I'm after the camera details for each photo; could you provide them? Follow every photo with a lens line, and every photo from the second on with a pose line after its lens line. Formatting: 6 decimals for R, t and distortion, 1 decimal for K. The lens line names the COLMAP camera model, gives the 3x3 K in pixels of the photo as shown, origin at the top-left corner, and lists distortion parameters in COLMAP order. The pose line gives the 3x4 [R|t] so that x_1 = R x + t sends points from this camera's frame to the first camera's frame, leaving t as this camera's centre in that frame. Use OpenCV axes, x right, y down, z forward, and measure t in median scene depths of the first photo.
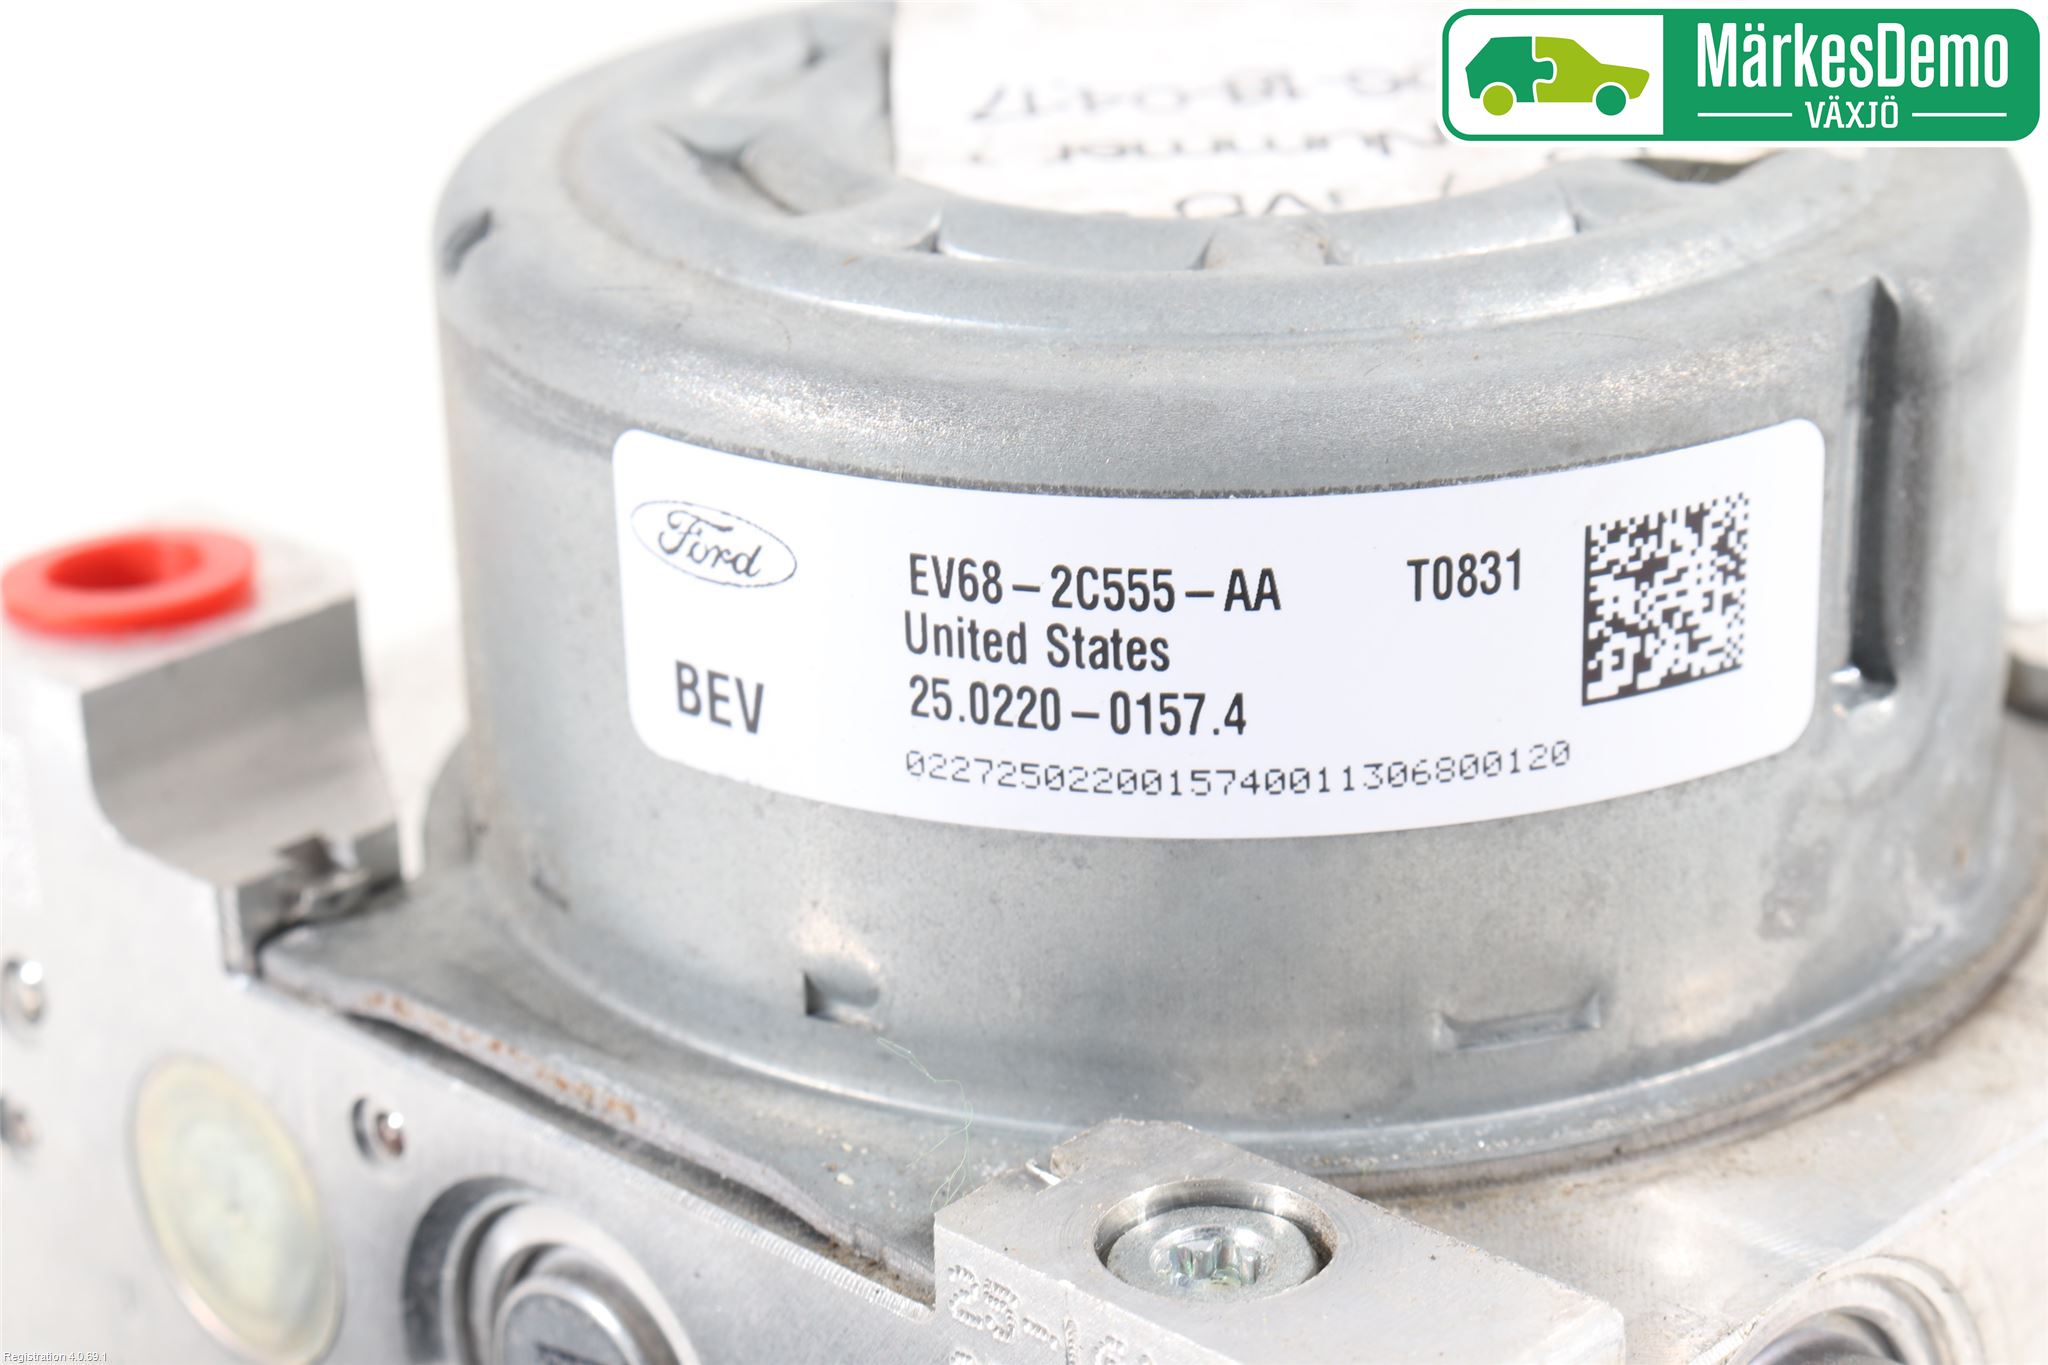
lens RADIAL K [[4245.3, 0, 1024.0], [0, 4245.3, 682.5], [0, 0, 1]] dist [-0.005819, 0.146664]
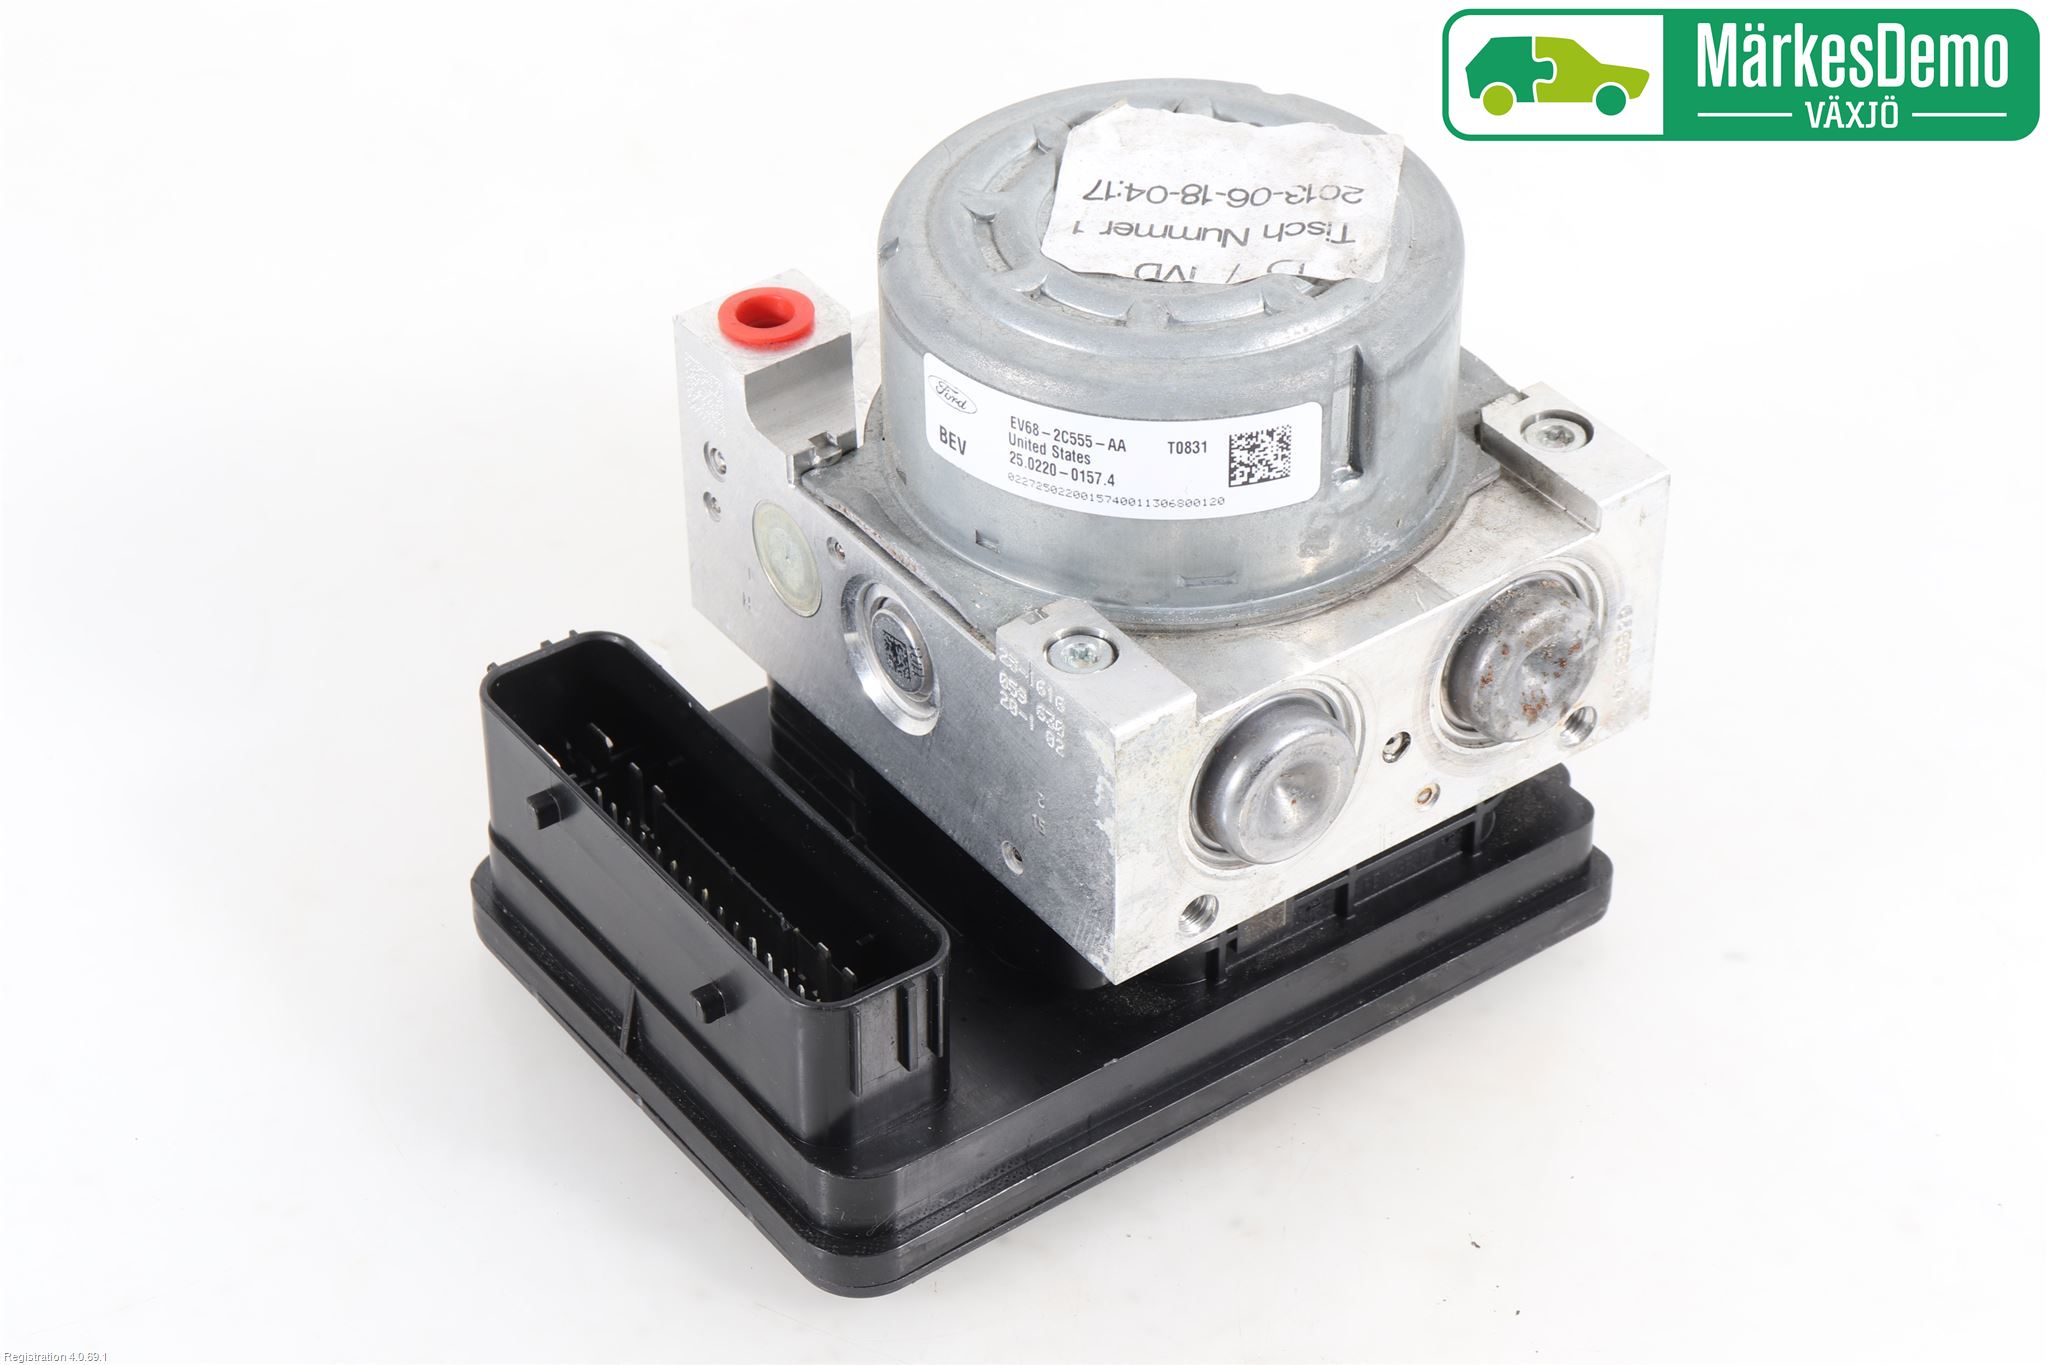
lens RADIAL K [[4245.3, 0, 1024.0], [0, 4245.3, 682.5], [0, 0, 1]] dist [-0.005819, 0.146664]
pose [[0.982698, 0.126154, -0.135609, 0.401195], [-0.083651, 0.955543, 0.282736, -0.678470], [0.165248, -0.266500, 0.949563, -1.855893]]
